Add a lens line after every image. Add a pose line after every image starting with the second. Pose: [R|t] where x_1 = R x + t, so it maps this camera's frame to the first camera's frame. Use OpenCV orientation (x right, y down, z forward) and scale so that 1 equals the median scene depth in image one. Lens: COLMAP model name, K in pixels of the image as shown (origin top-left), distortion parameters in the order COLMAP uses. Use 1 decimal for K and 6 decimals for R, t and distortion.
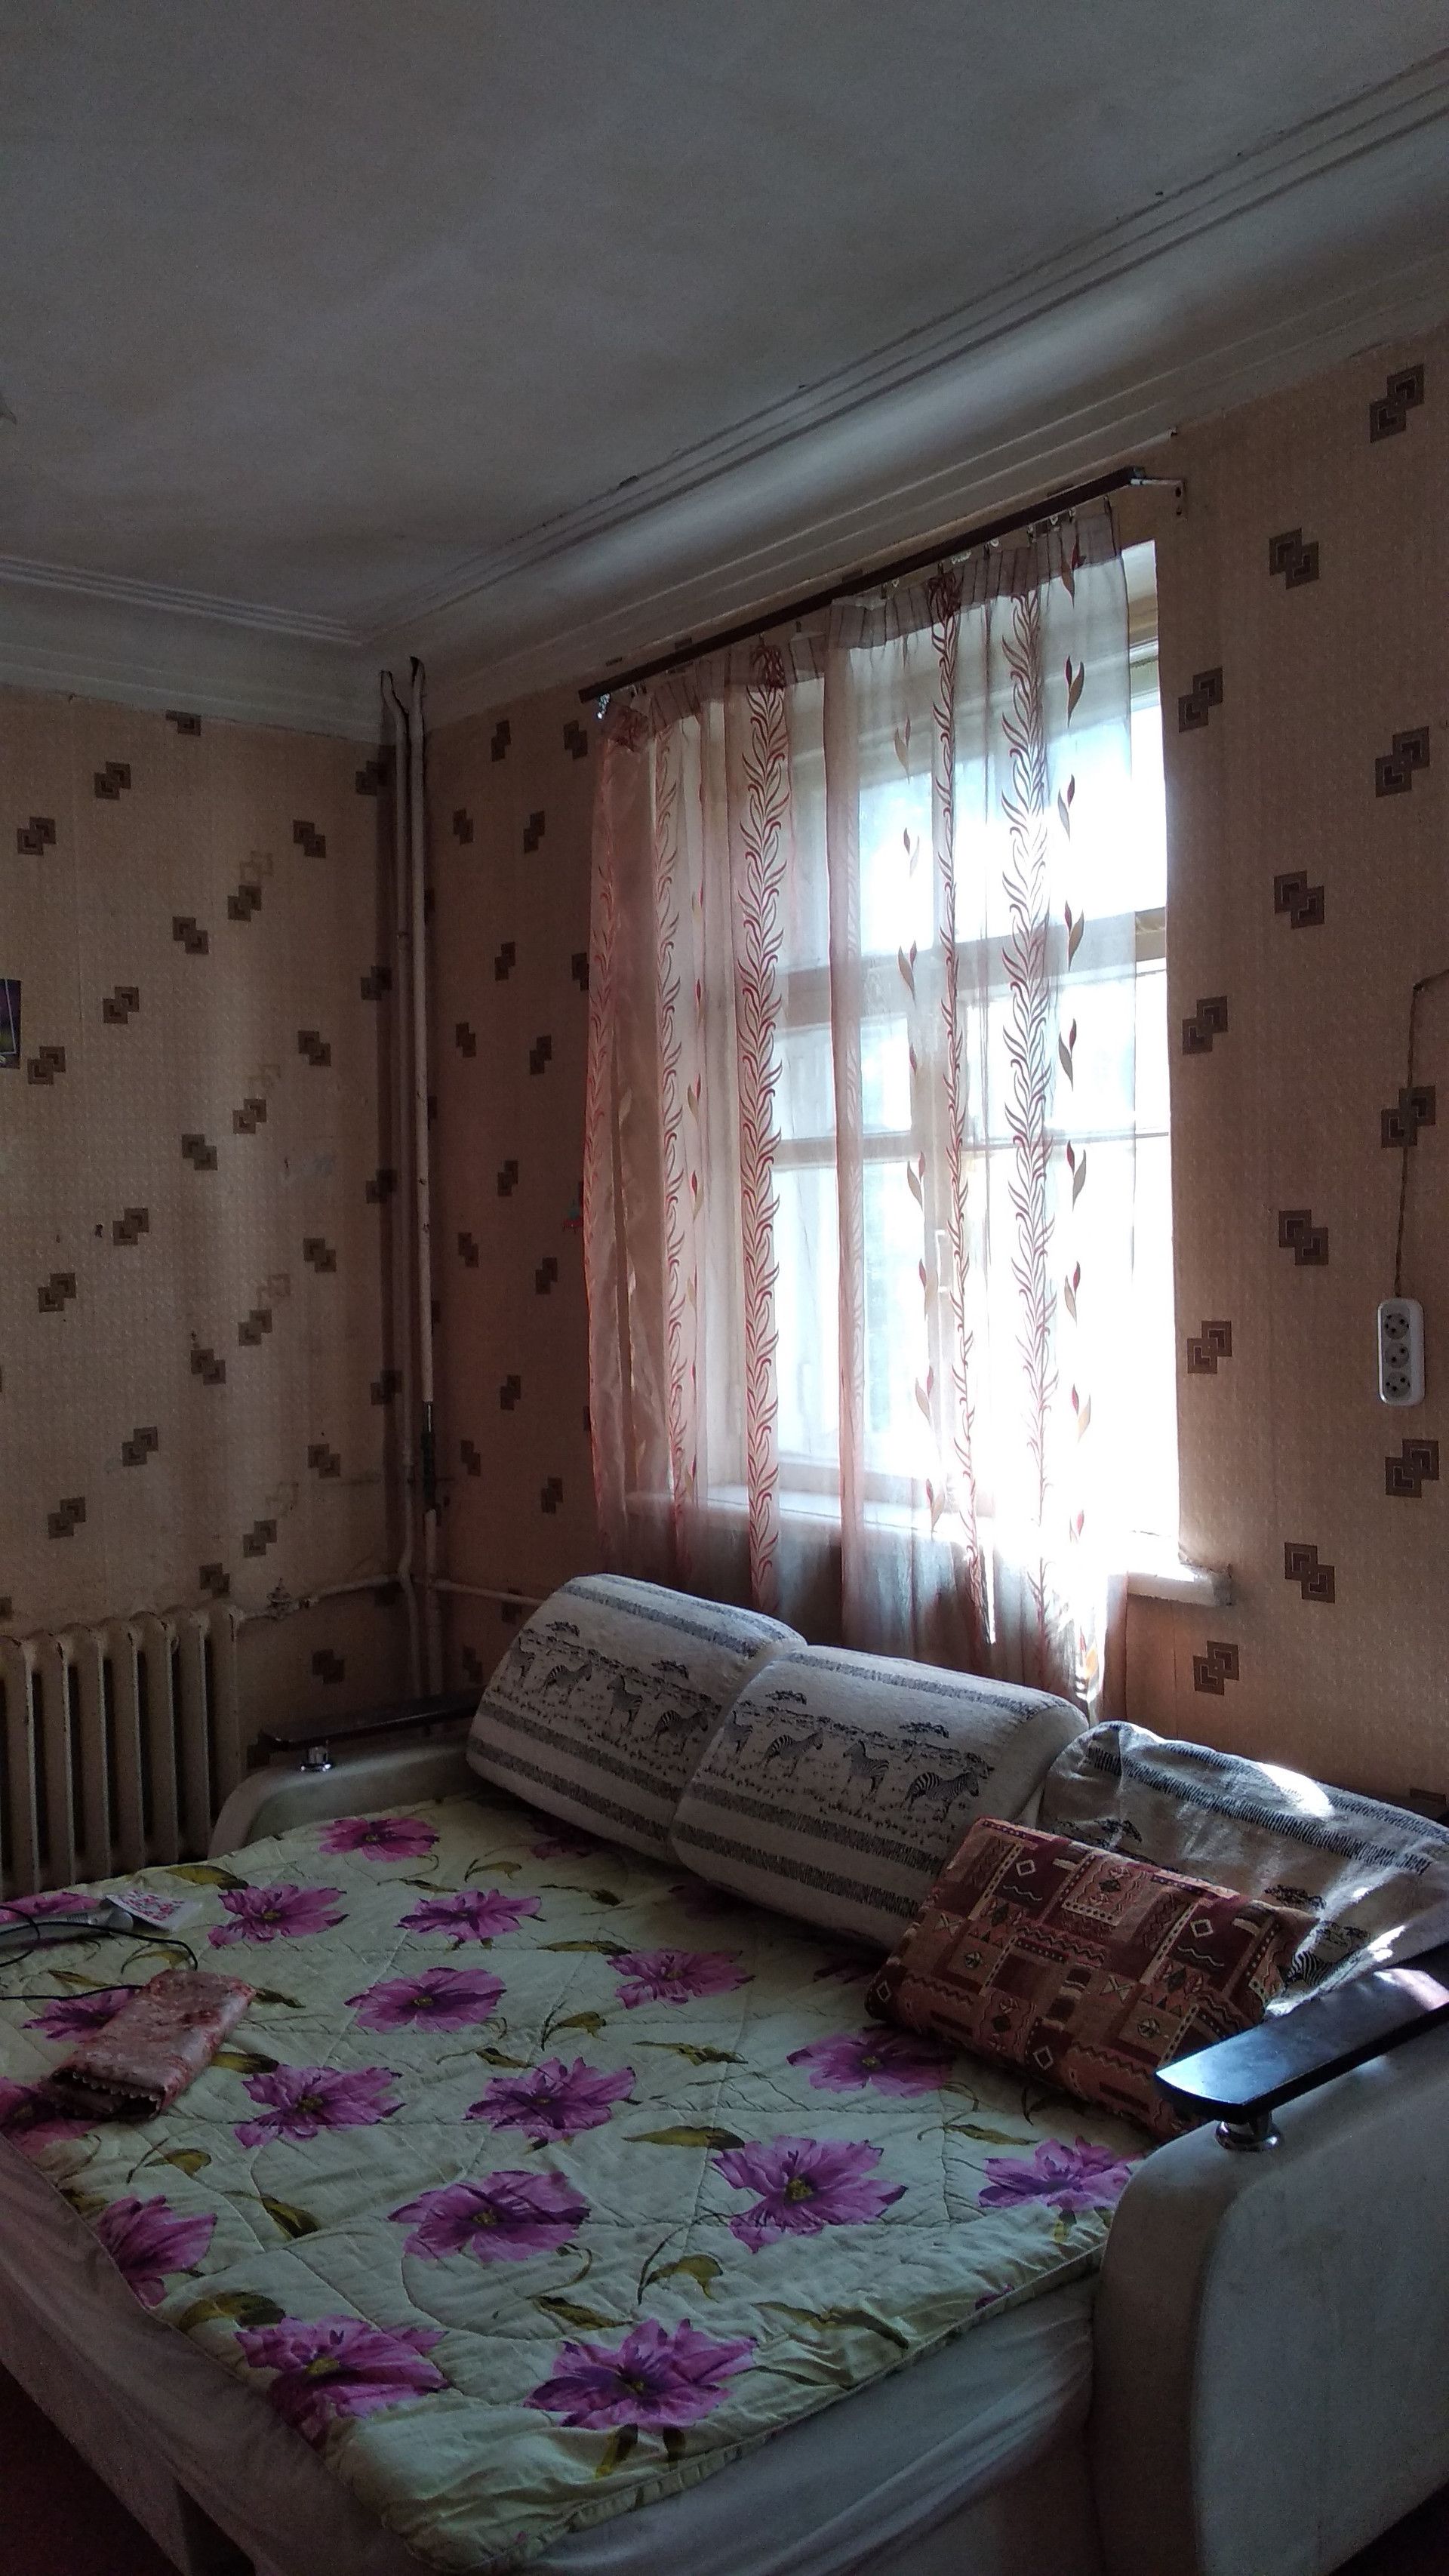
lens RADIAL K [[1989.7, 0, 749.9], [0, 1989.7, 1286.7], [0, 0, 1]] dist [0.031691, -0.046070]
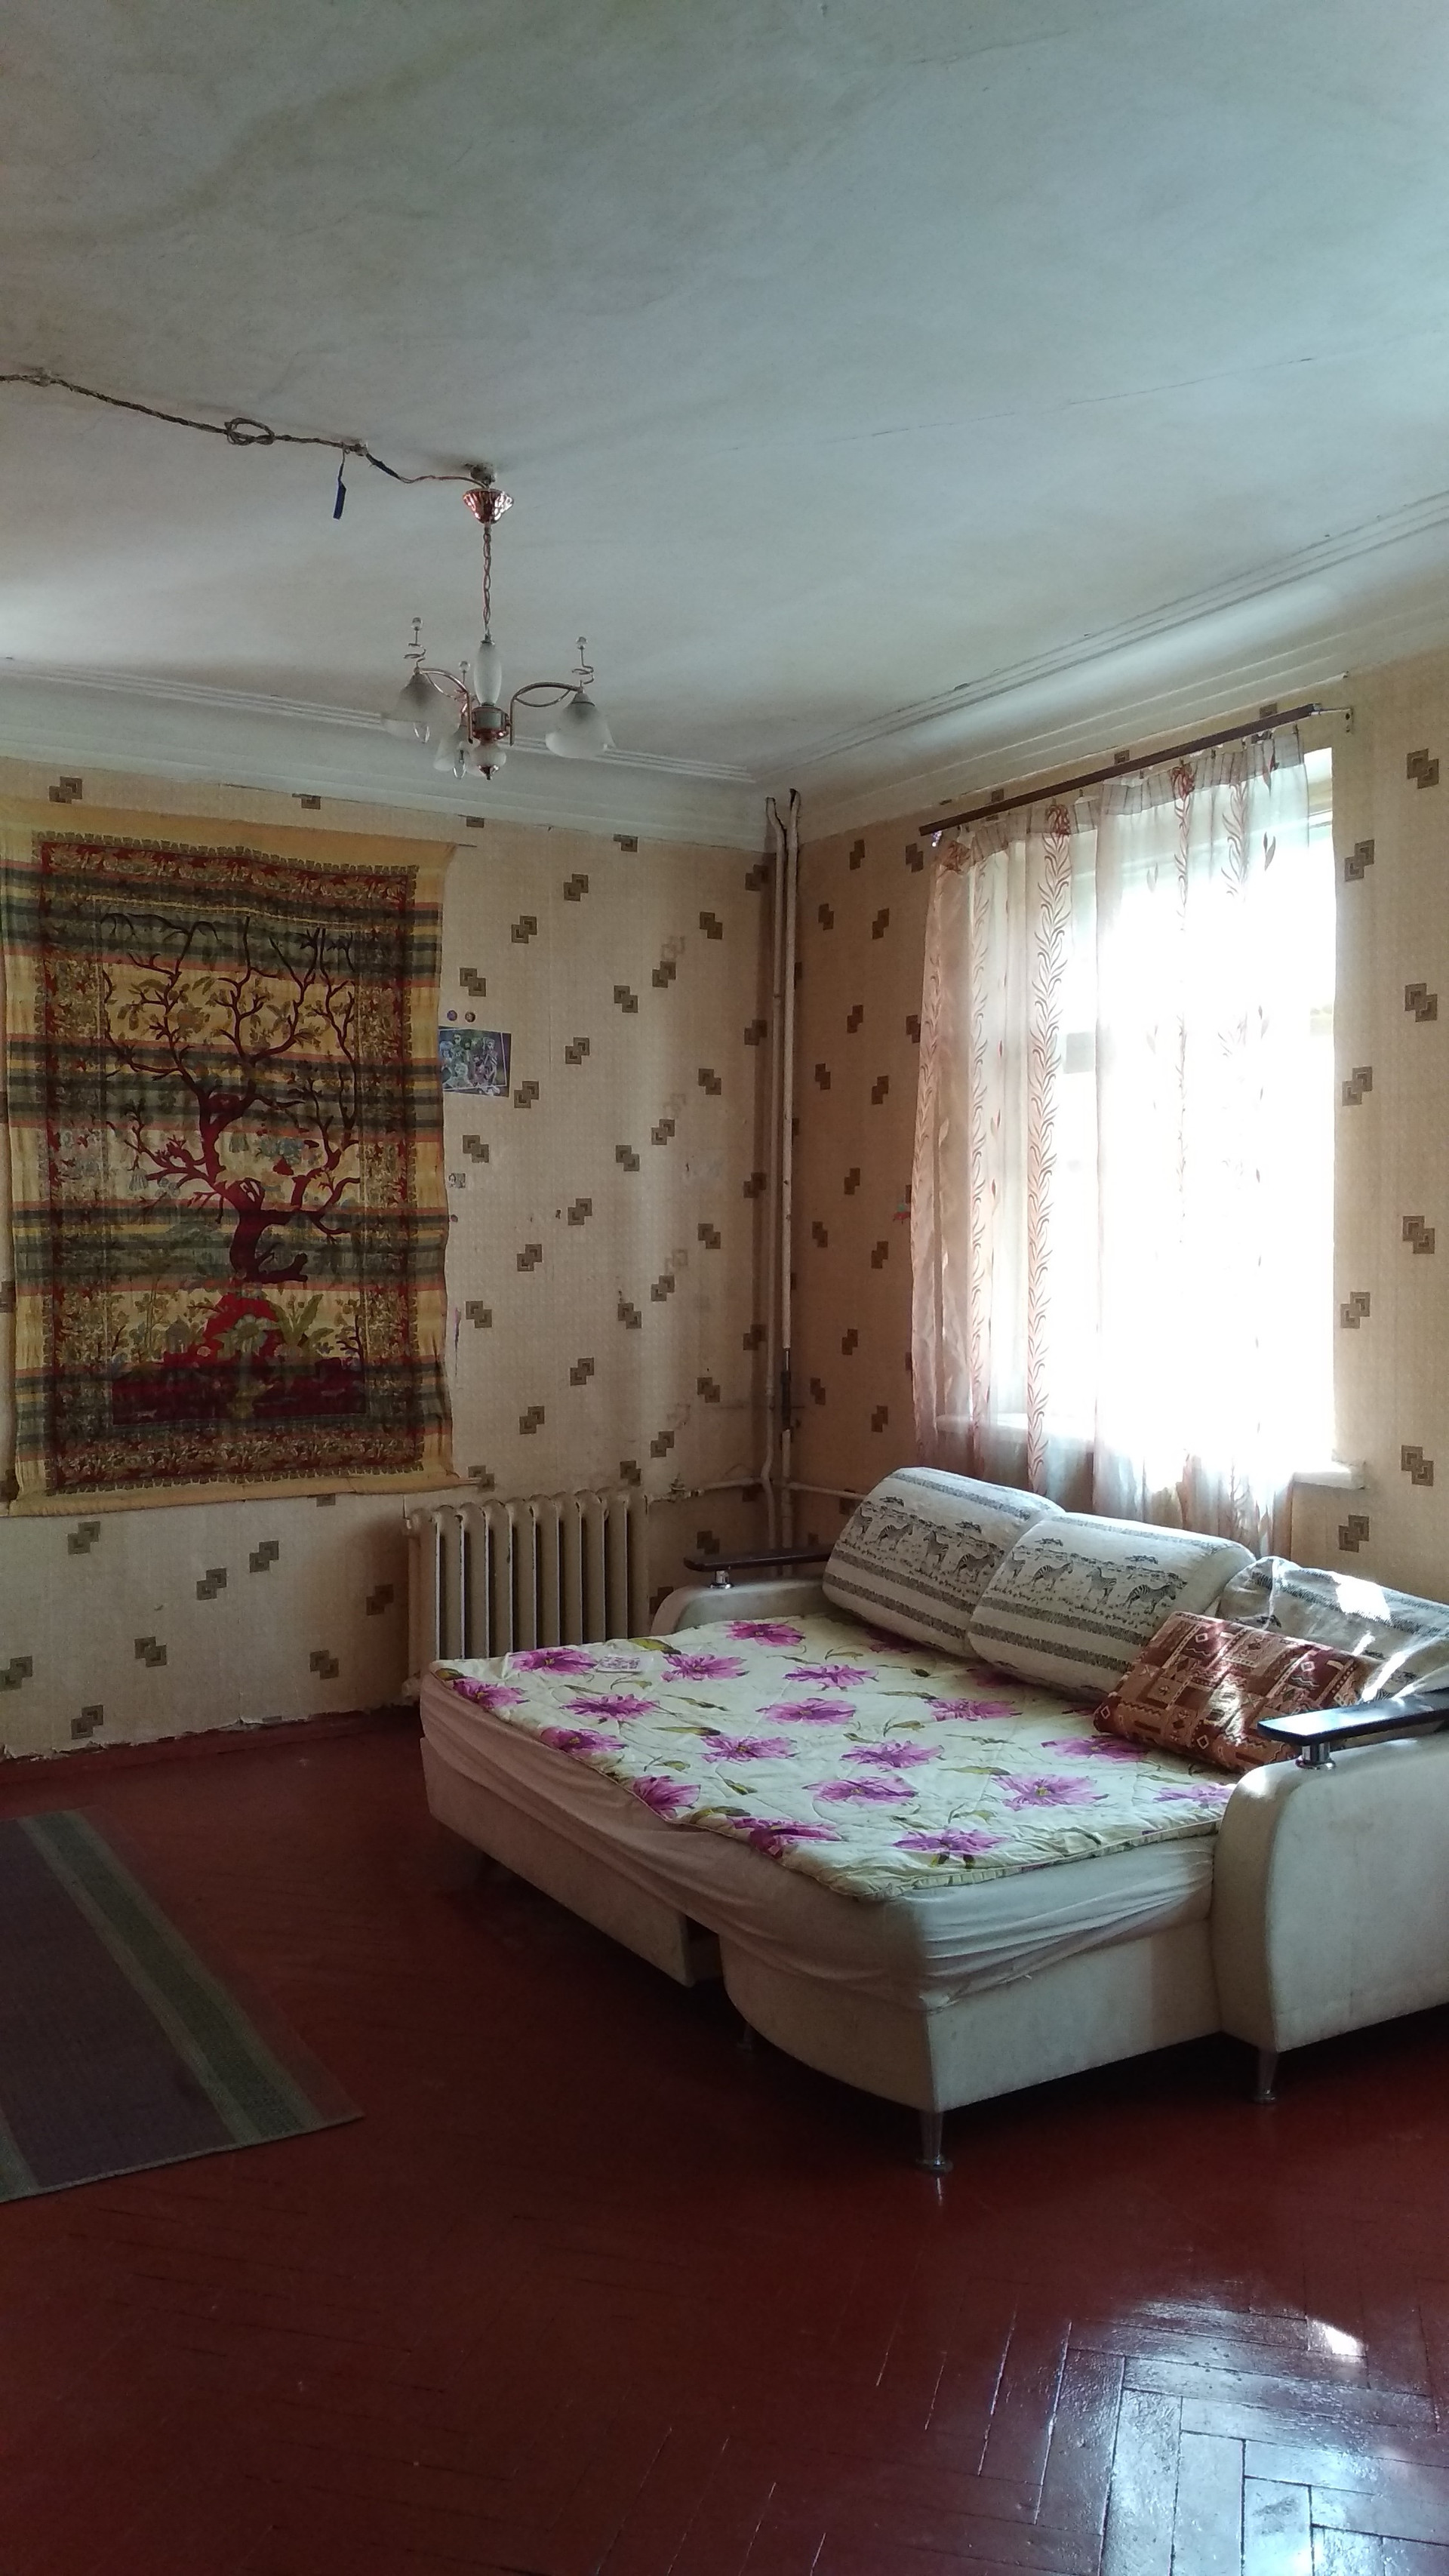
lens RADIAL K [[1989.7, 0, 724.1], [0, 1989.7, 1273.6], [0, 0, 1]] dist [0.031691, -0.046070]
pose [[0.987012, 0.026622, -0.158425, 0.008676], [-0.027698, 0.999606, -0.004592, 0.021587], [0.158240, 0.008920, 0.987360, -0.453301]]
